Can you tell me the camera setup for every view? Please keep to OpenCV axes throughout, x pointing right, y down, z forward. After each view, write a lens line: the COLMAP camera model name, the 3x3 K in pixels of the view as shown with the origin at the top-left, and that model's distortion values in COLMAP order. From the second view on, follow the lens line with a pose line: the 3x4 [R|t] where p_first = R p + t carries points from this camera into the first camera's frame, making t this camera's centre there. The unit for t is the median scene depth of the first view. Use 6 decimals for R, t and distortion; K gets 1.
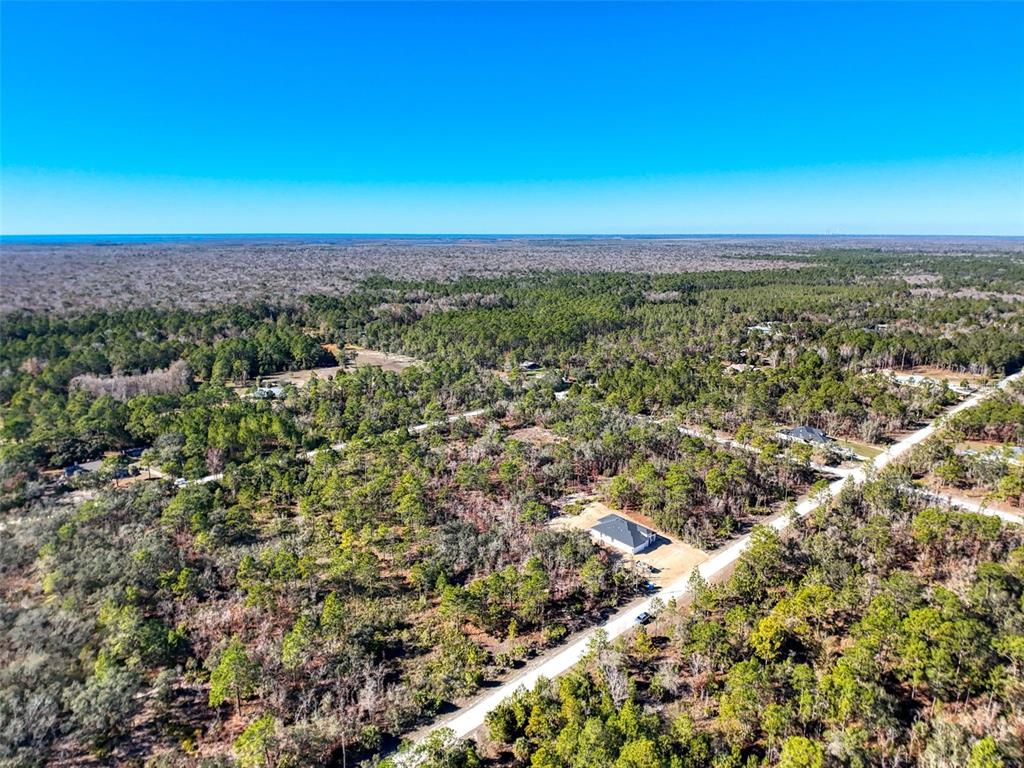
lens RADIAL K [[643.2, 0, 510.4], [0, 643.2, 370.5], [0, 0, 1]] dist [0.033039, -0.035590]
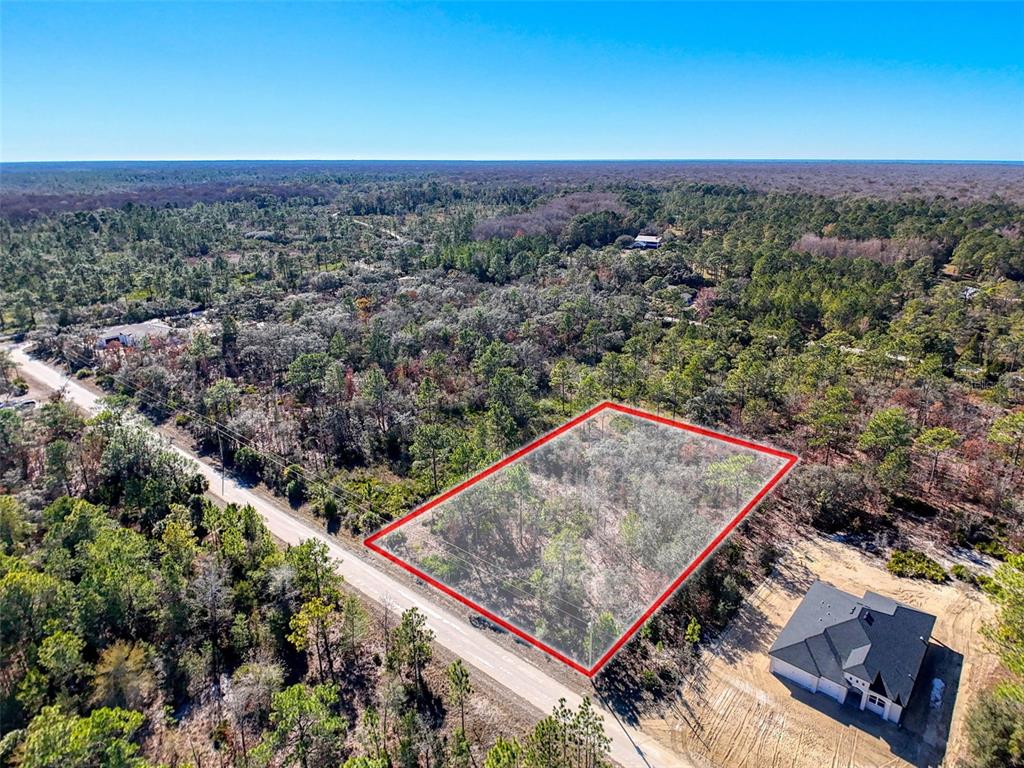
lens RADIAL K [[637.5, 0, 512.0], [0, 637.5, 384.0], [0, 0, 1]] dist [0.042769, -0.049669]
pose [[0.140306, 0.331017, -0.933136, 0.540280], [-0.214313, 0.930268, 0.297776, 0.054004], [0.966635, 0.158204, 0.201464, 0.861643]]
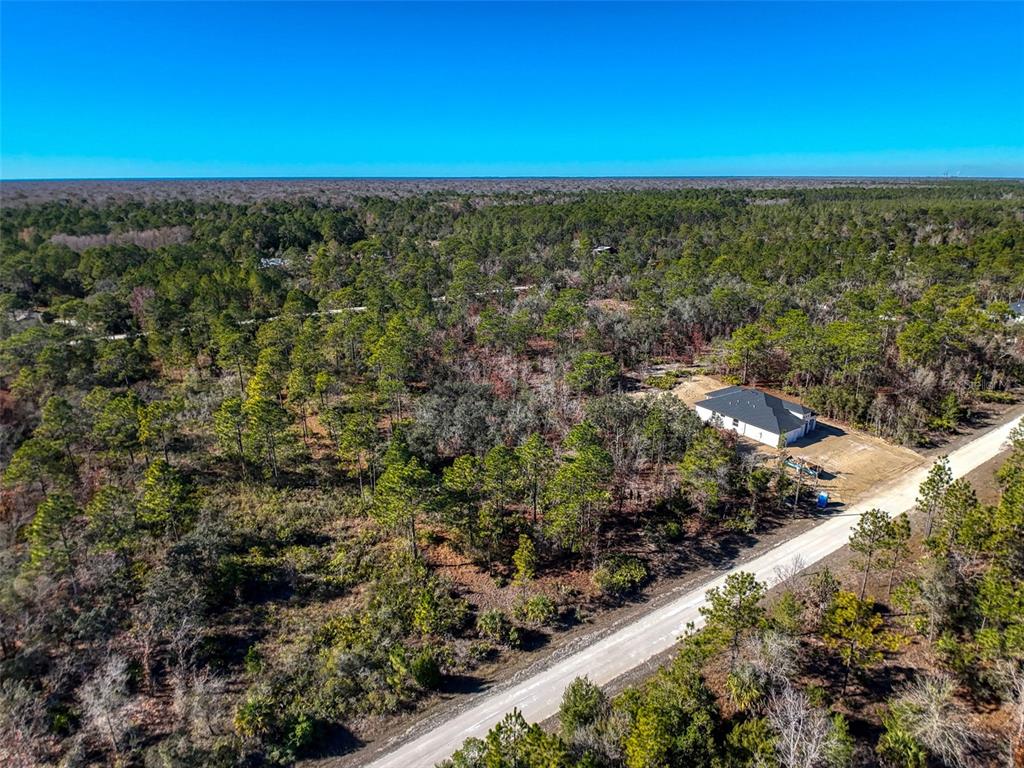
lens RADIAL K [[637.5, 0, 512.0], [0, 637.5, 384.0], [0, 0, 1]] dist [0.042769, -0.049669]
pose [[0.992432, 0.038895, -0.116474, 0.037266], [-0.026897, 0.994332, 0.102863, 0.212106], [0.119815, -0.098952, 0.987853, 0.521200]]
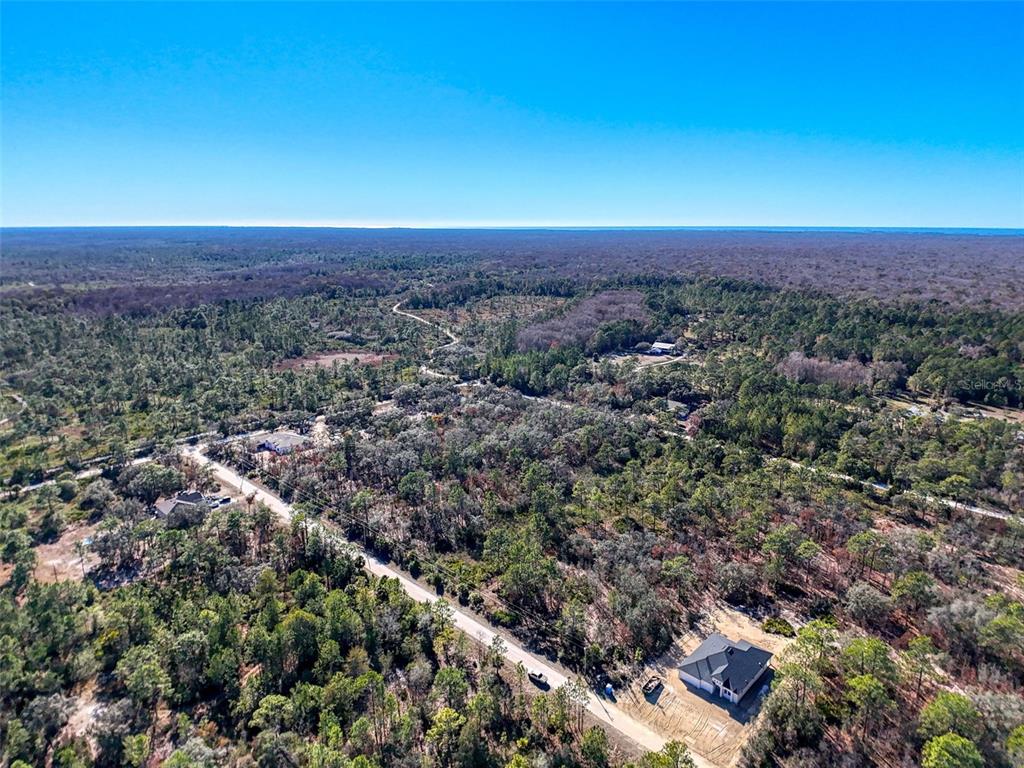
lens RADIAL K [[637.5, 0, 512.0], [0, 637.5, 384.0], [0, 0, 1]] dist [0.042769, -0.049669]
pose [[0.083474, 0.248513, -0.965025, 0.924027], [-0.218630, 0.949378, 0.225572, -0.182051], [0.972231, 0.192154, 0.133581, 0.749606]]
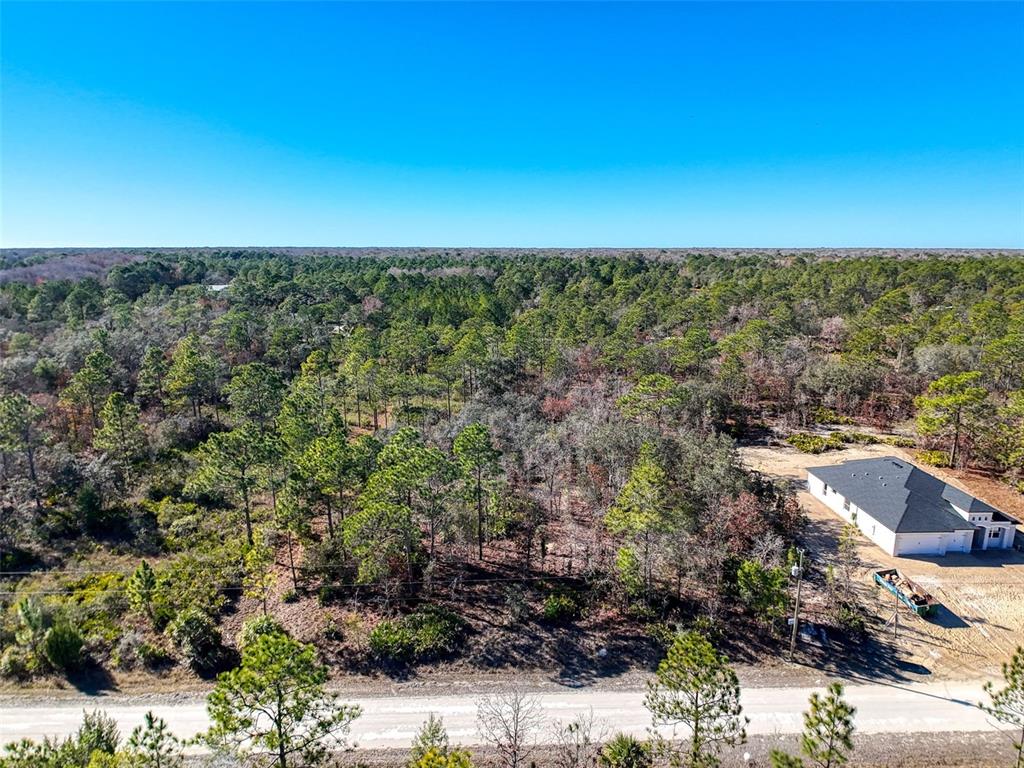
lens RADIAL K [[634.7, 0, 510.2], [0, 634.7, 379.7], [0, 0, 1]] dist [0.031623, -0.030919]
pose [[0.770693, 0.130583, -0.623683, 0.265296], [-0.137848, 0.989766, 0.036890, 0.248067], [0.622117, 0.057543, 0.780806, 0.732838]]
